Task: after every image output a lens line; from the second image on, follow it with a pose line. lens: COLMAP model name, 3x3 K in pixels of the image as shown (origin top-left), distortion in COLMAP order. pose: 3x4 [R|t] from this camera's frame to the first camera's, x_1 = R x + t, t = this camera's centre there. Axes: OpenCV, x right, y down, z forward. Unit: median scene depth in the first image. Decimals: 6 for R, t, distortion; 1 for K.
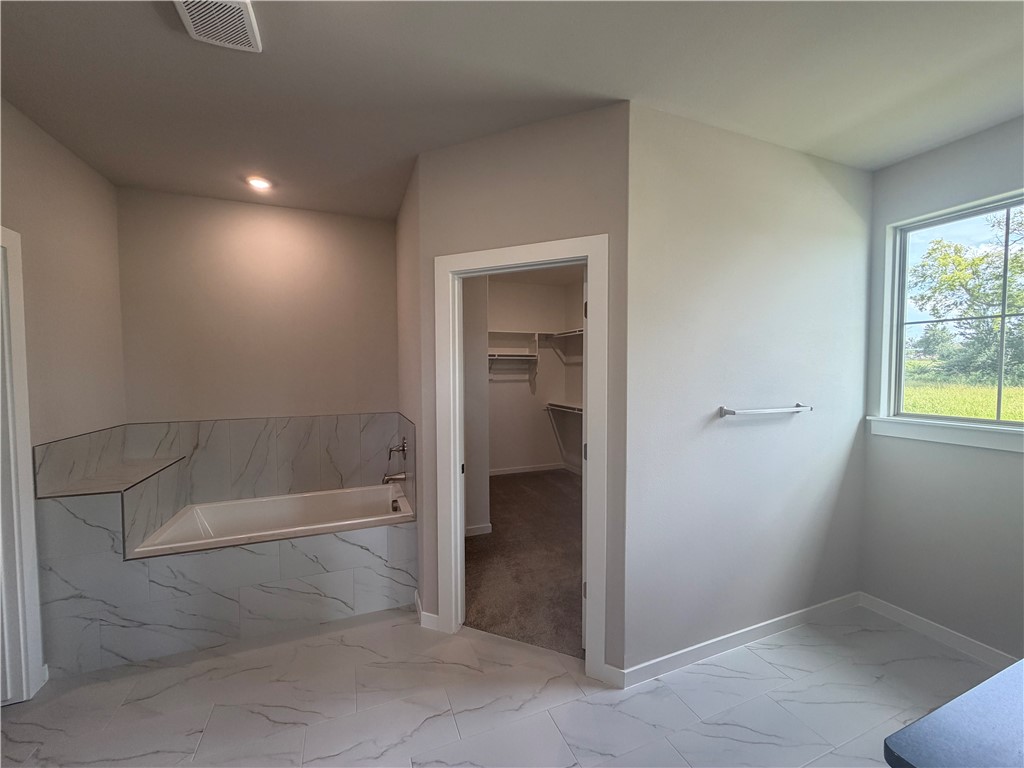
lens RADIAL K [[408.5, 0, 512.0], [0, 408.5, 386.9], [0, 0, 1]] dist [-0.002571, -0.000160]
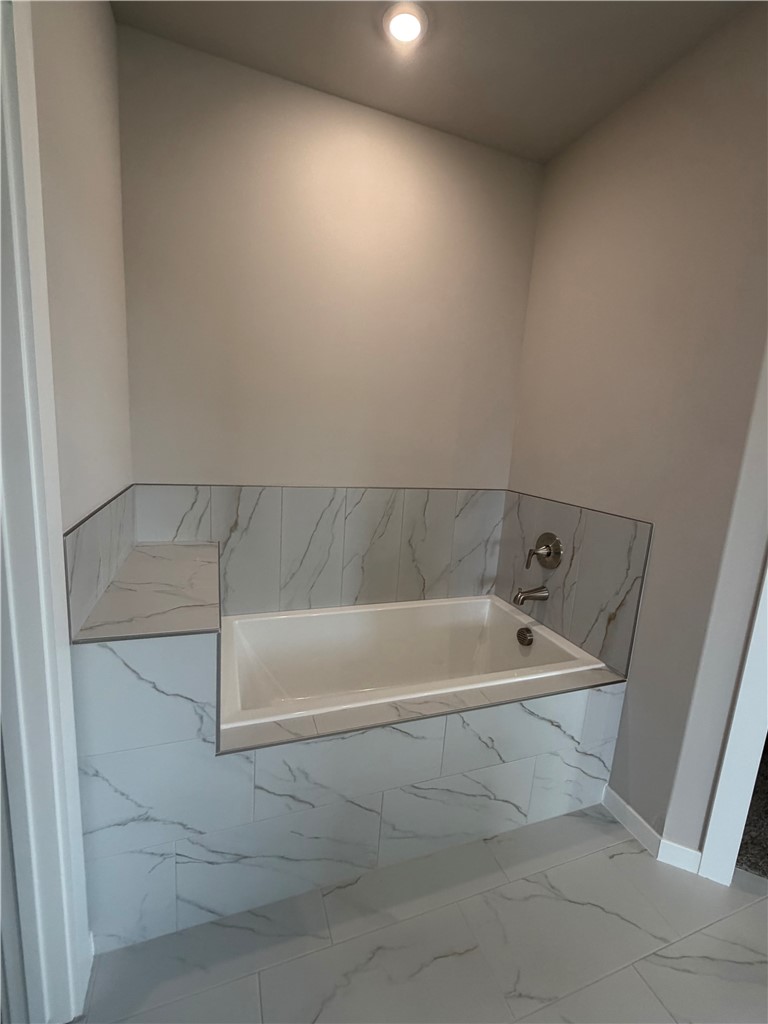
lens RADIAL K [[443.5, 0, 383.5], [0, 443.5, 509.2], [0, 0, 1]] dist [-0.000876, -0.000664]
pose [[0.997267, 0.072401, -0.014712, -0.710195], [-0.069808, 0.988621, 0.133250, 0.019137], [0.024192, -0.131859, 0.990973, 0.450676]]
